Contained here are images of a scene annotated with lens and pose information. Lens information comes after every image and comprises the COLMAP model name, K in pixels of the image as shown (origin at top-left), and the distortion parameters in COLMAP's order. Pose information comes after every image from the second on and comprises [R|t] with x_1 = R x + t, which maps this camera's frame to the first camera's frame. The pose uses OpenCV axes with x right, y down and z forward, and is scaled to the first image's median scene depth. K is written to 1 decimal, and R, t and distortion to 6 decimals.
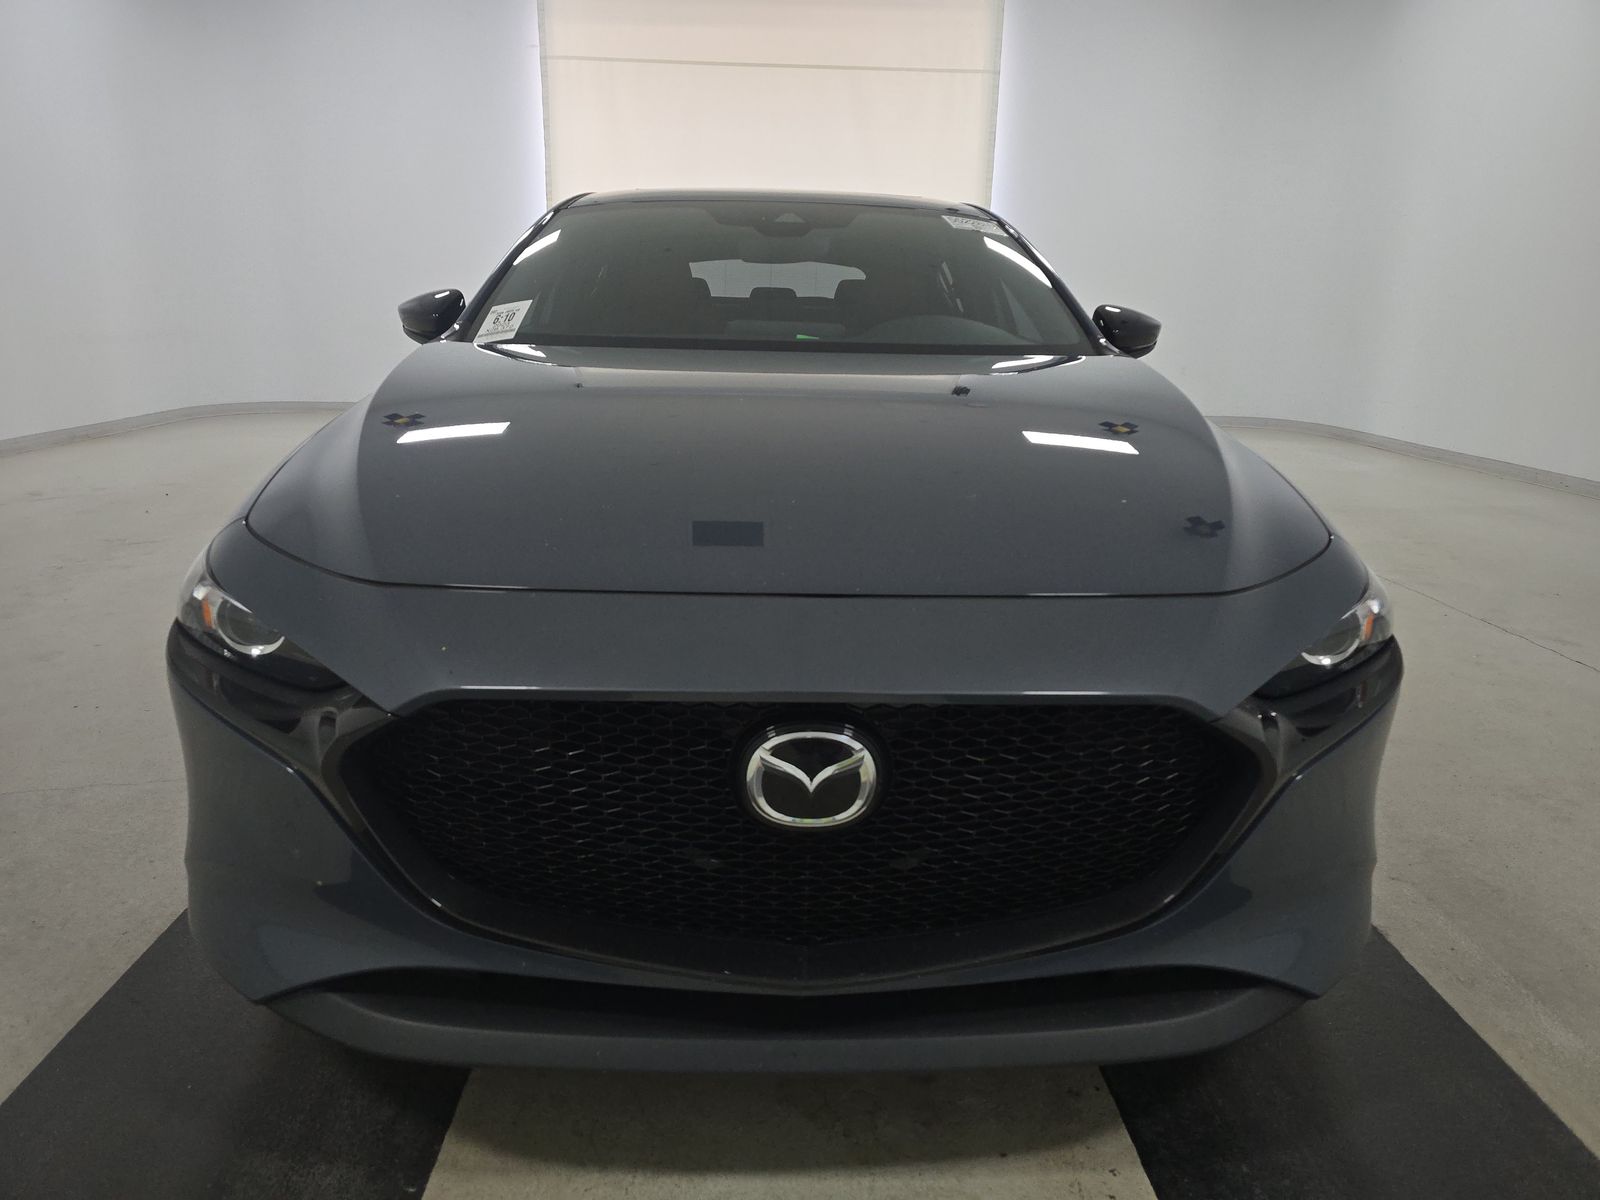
lens RADIAL K [[1092.2, 0, 799.3], [0, 1092.2, 609.2], [0, 0, 1]] dist [0.008837, -0.001406]
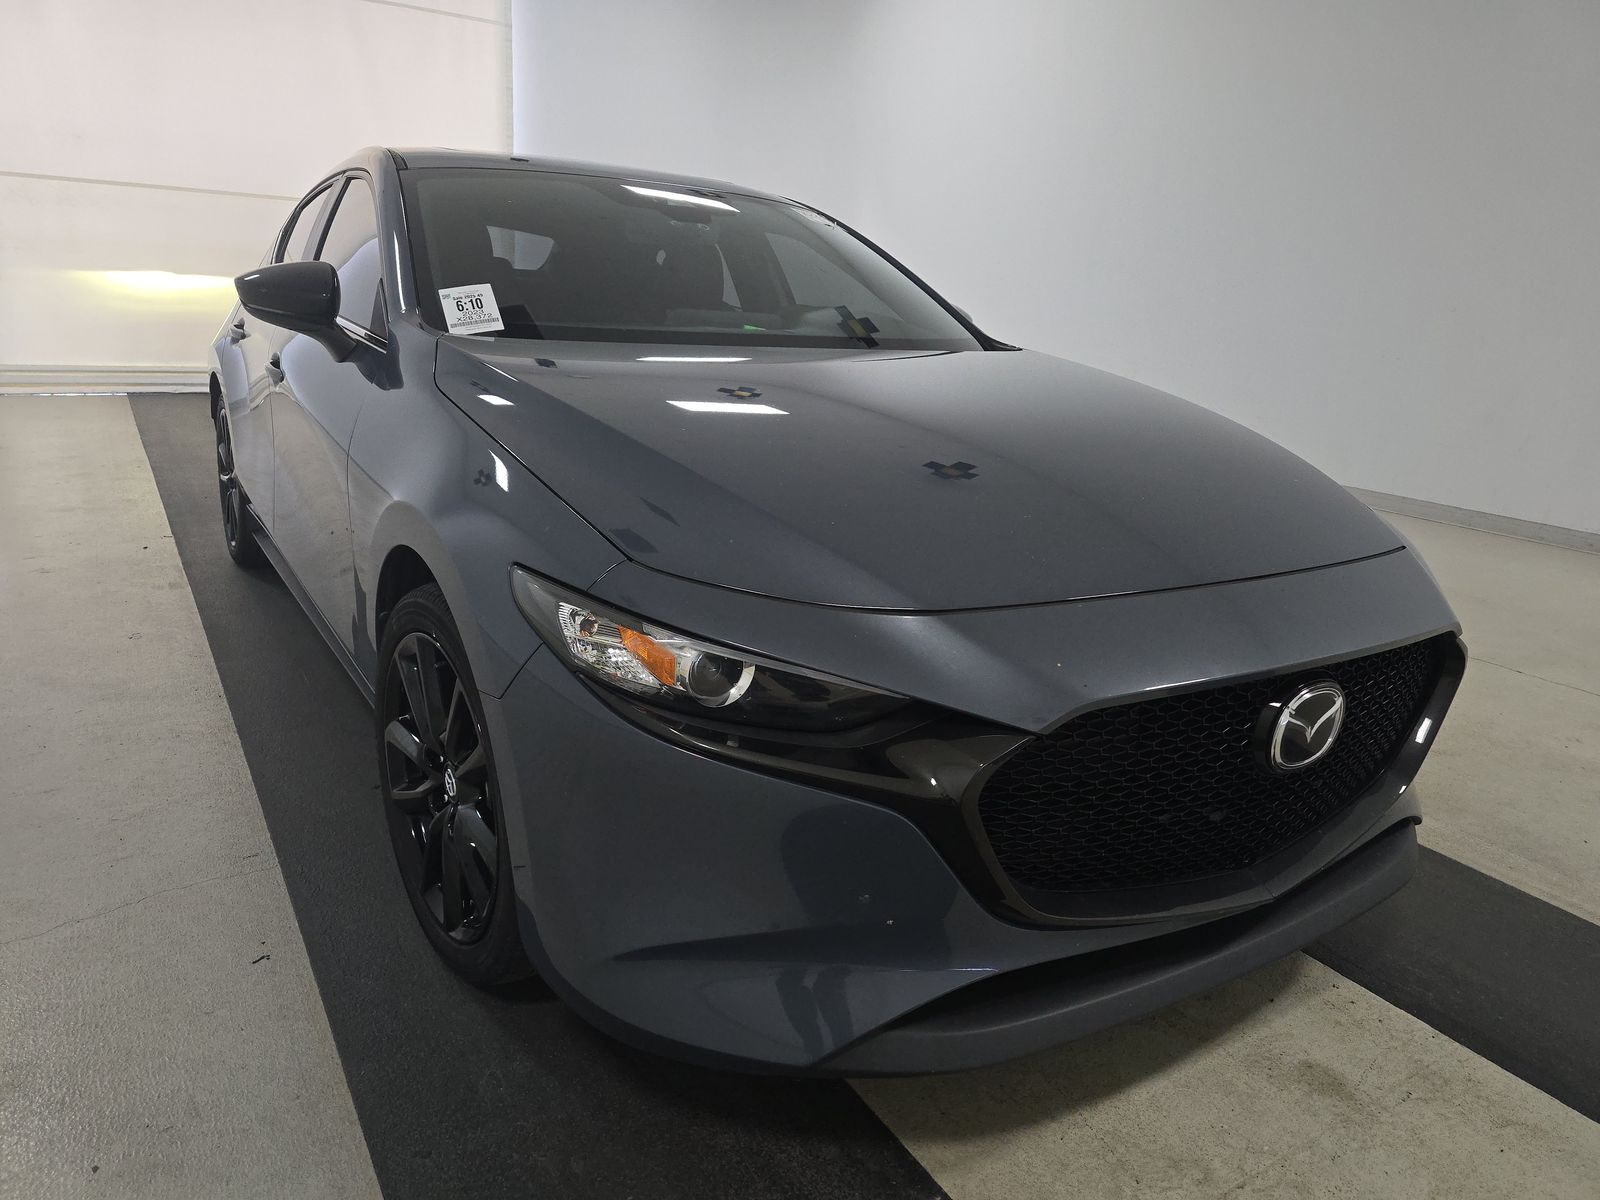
lens RADIAL K [[1092.2, 0, 800.4], [0, 1092.2, 590.6], [0, 0, 1]] dist [0.008837, -0.001406]
pose [[0.858129, -0.110053, 0.501501, -0.494649], [0.097023, 0.993918, 0.052094, -0.054235], [-0.504184, 0.003954, 0.863587, 0.097593]]
